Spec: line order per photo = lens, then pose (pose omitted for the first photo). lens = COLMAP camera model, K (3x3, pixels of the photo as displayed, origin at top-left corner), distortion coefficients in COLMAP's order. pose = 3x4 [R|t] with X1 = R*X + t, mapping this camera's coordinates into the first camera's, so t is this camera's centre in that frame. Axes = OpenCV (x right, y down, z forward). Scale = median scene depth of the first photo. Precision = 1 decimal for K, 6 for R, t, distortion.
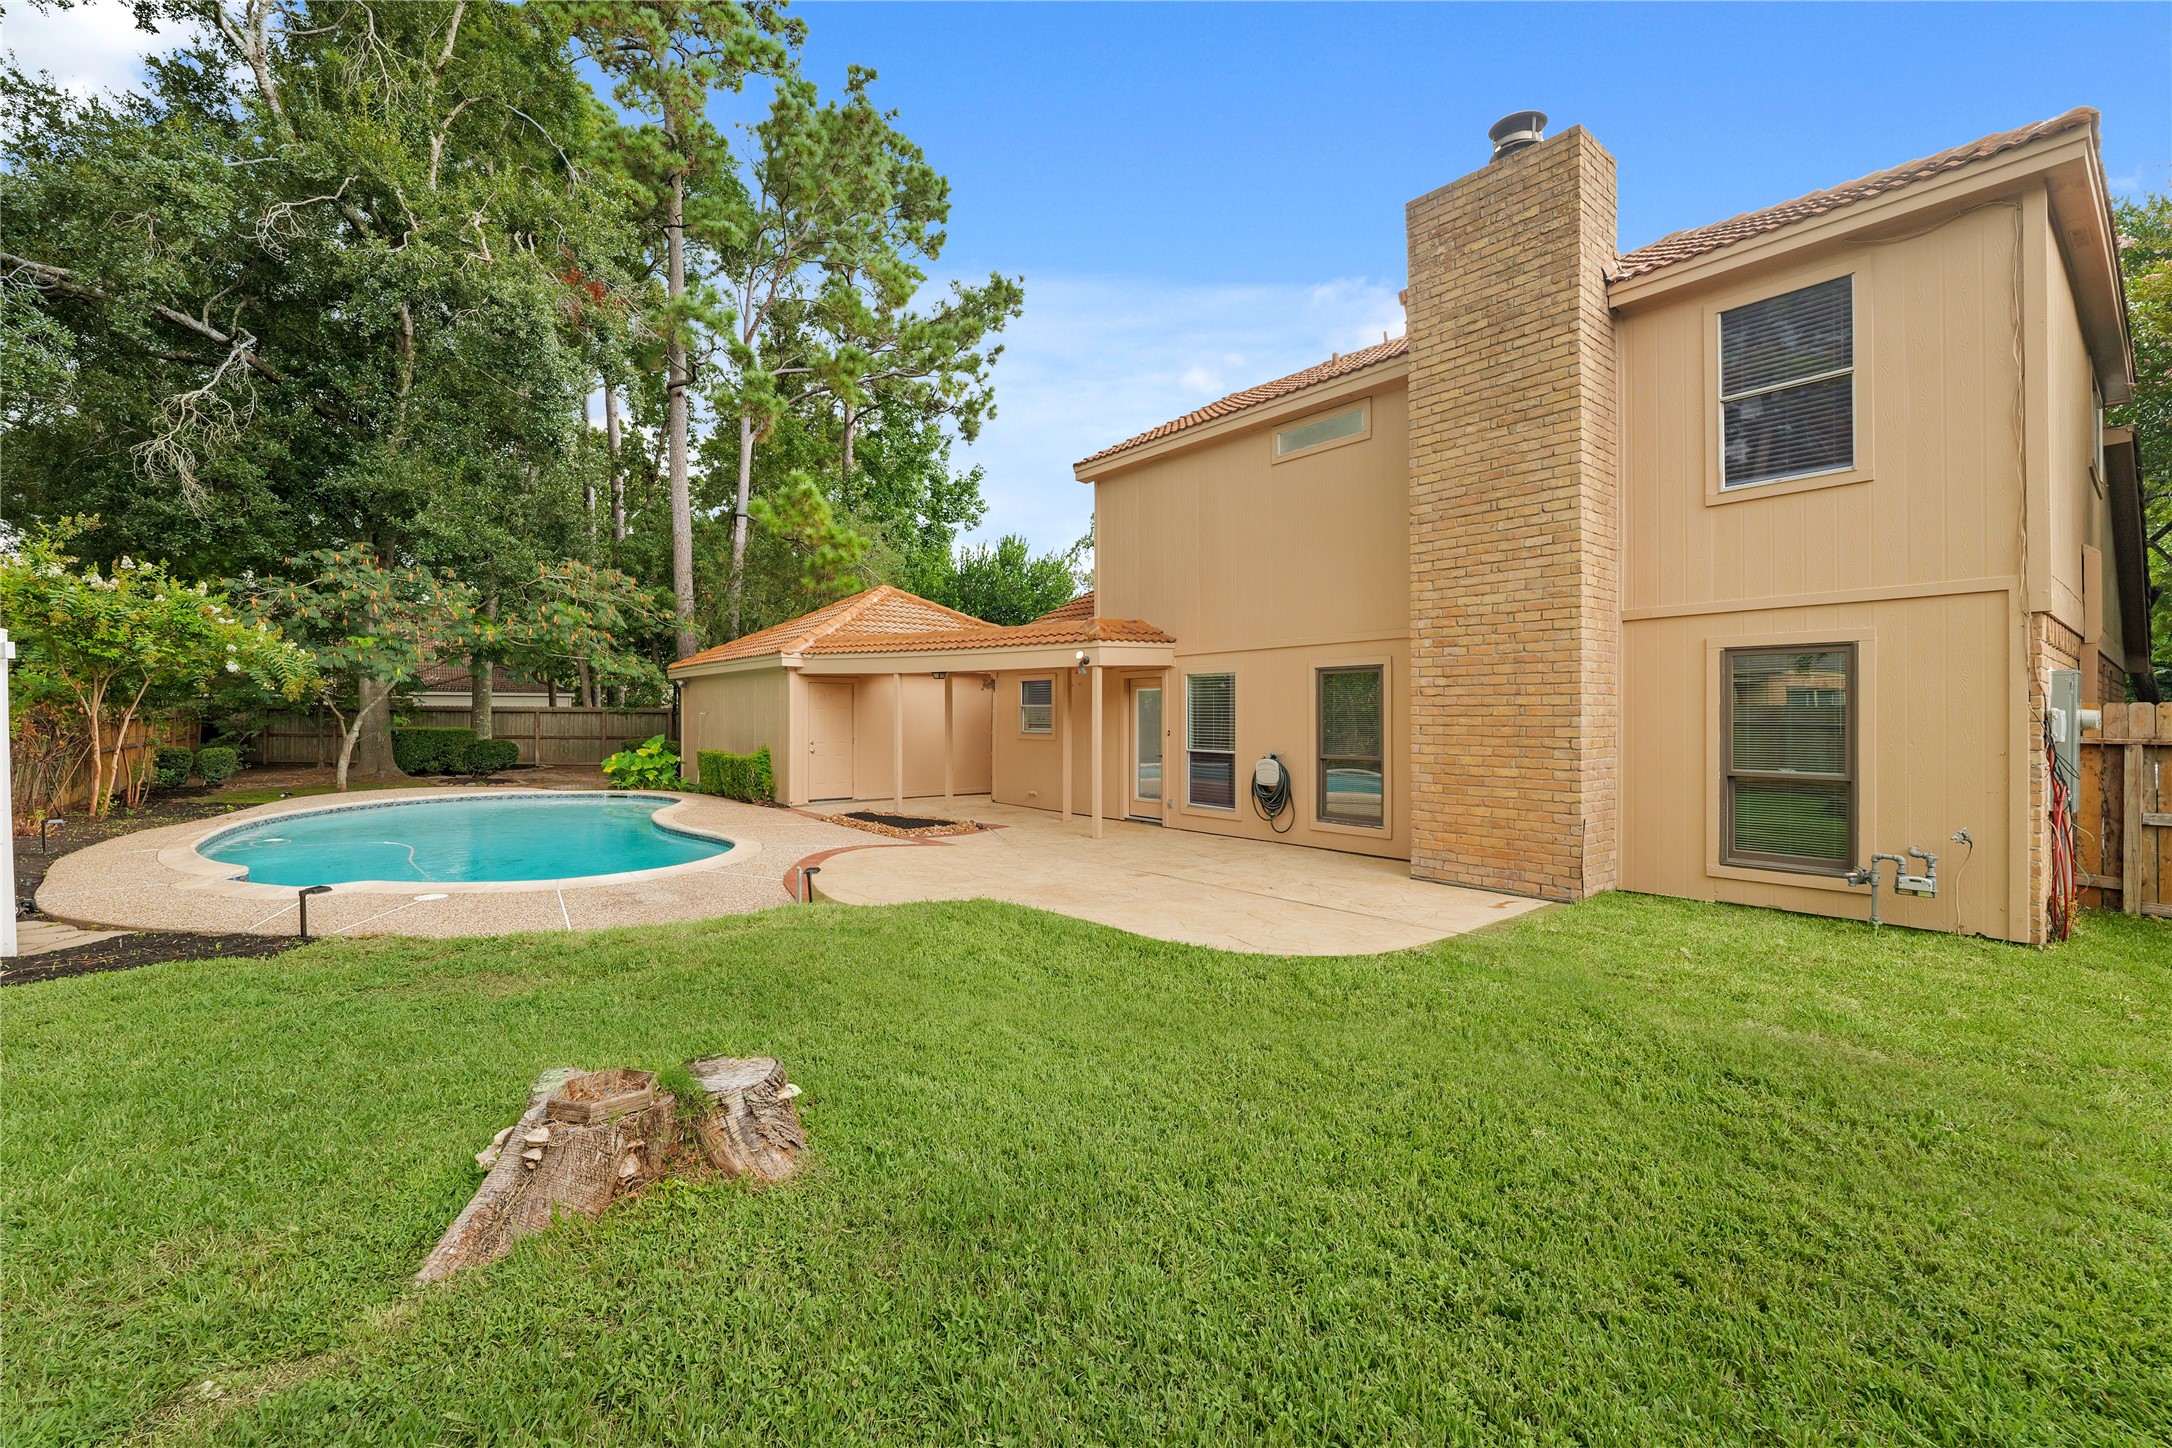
lens RADIAL K [[916.3, 0, 1083.3], [0, 916.3, 726.8], [0, 0, 1]] dist [-0.011291, 0.000798]
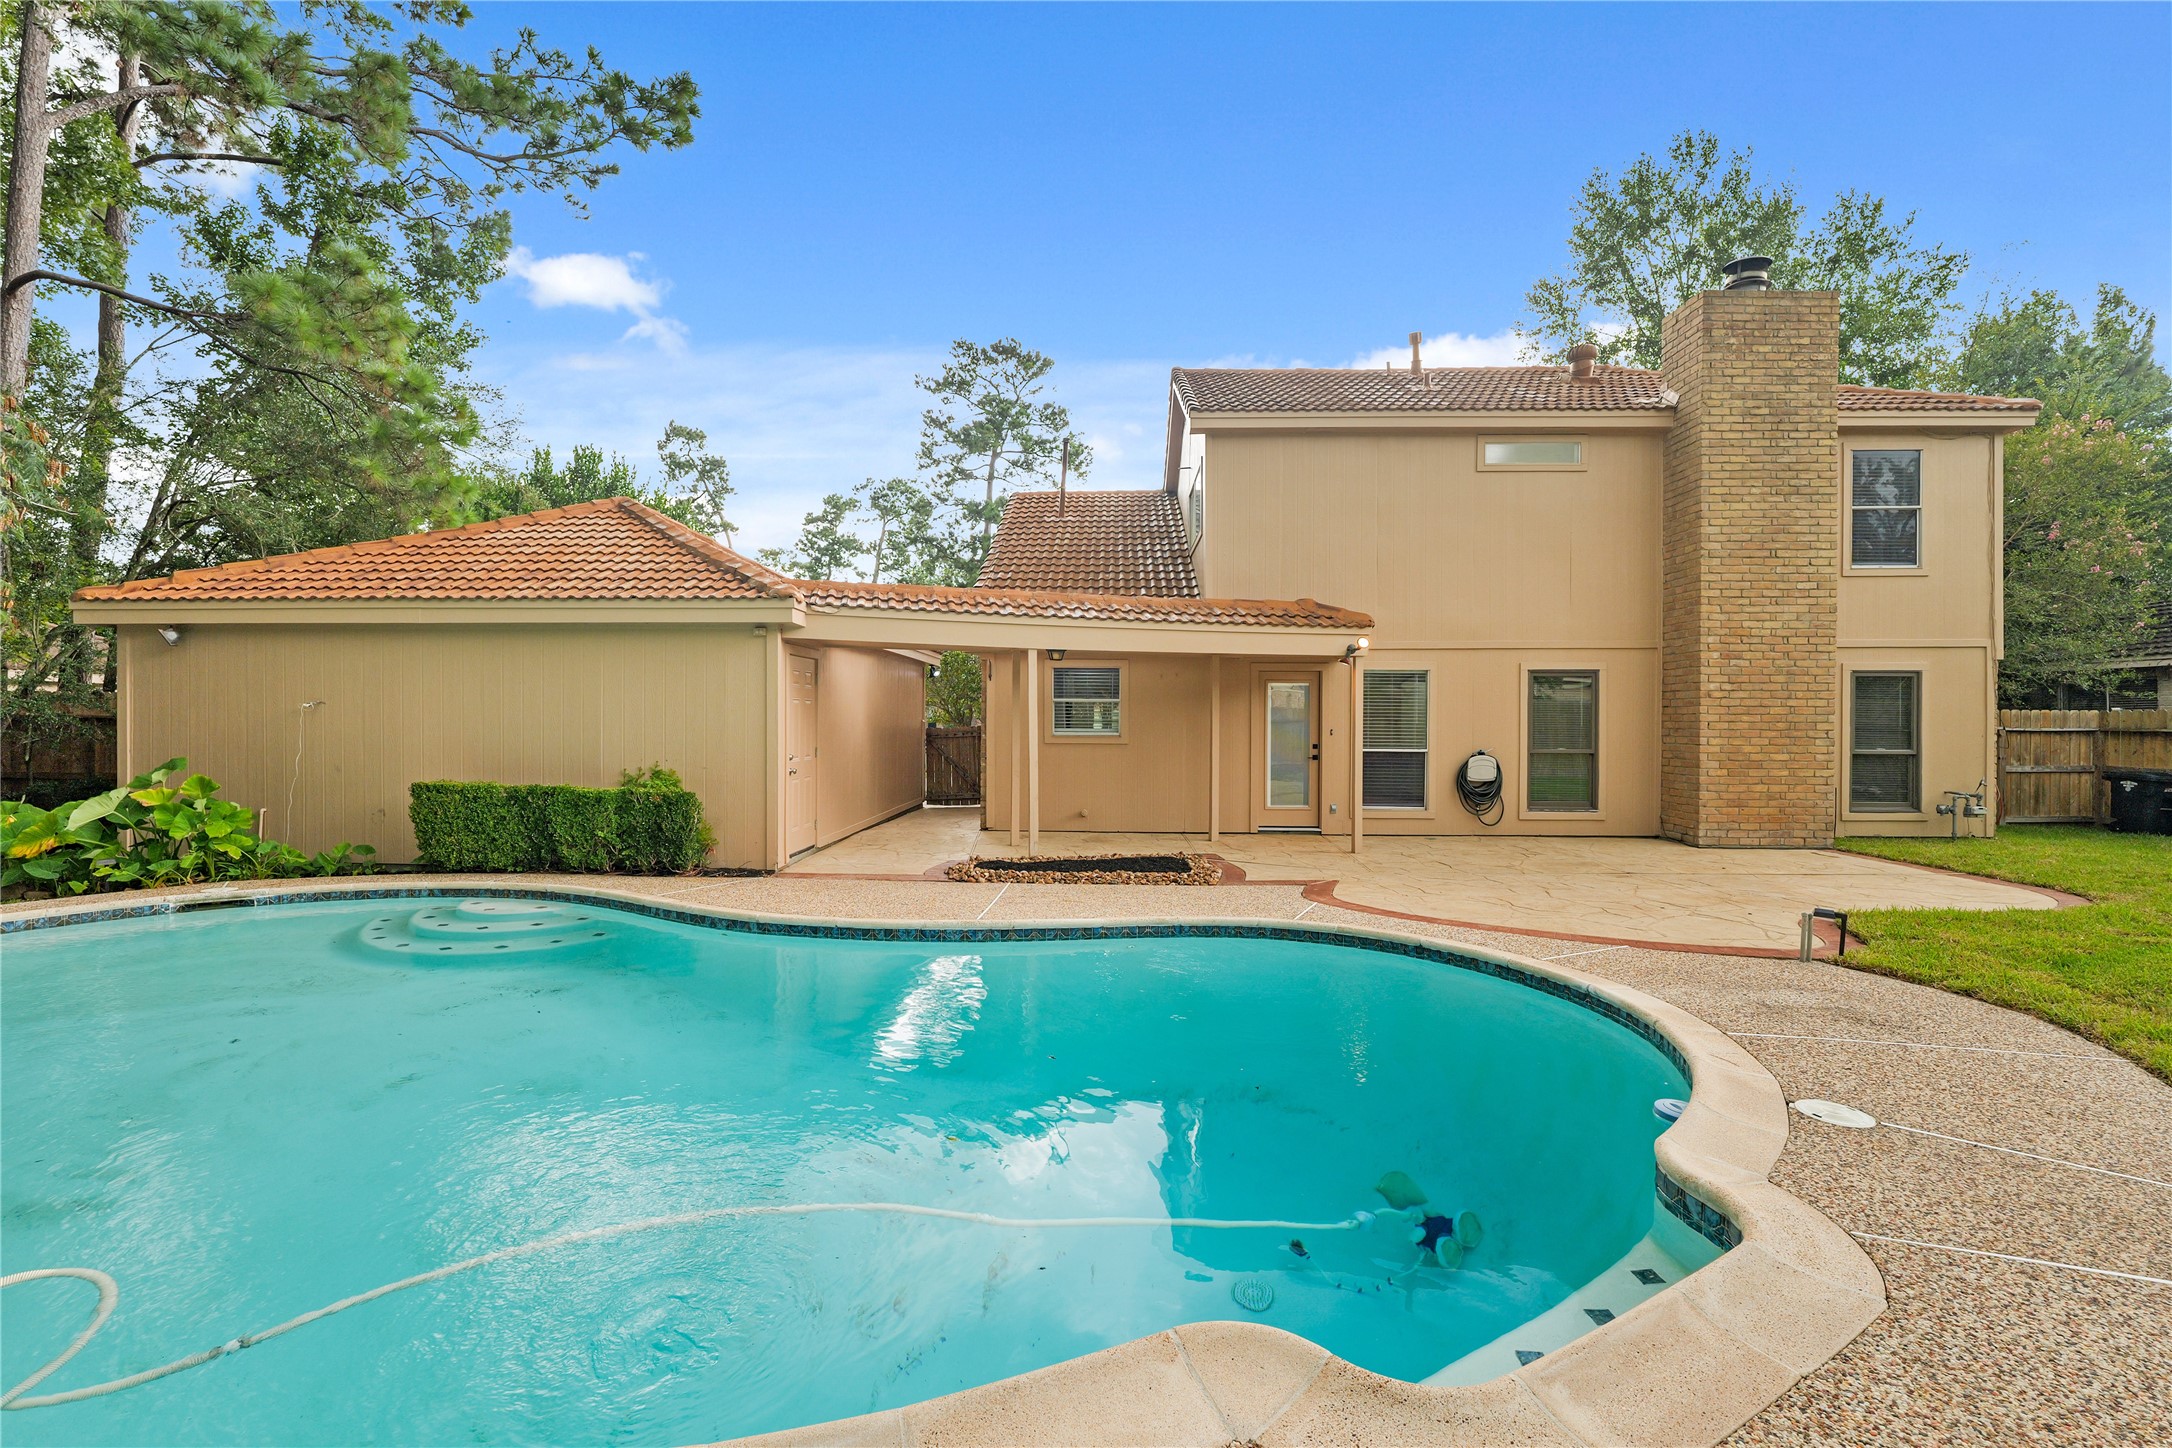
lens RADIAL K [[916.3, 0, 1083.3], [0, 916.3, 726.8], [0, 0, 1]] dist [-0.011291, 0.000798]
pose [[0.646840, -0.009072, 0.762572, -1.165255], [0.005562, 0.999959, 0.007177, -0.008951], [-0.762606, -0.000401, 0.646864, 0.895431]]
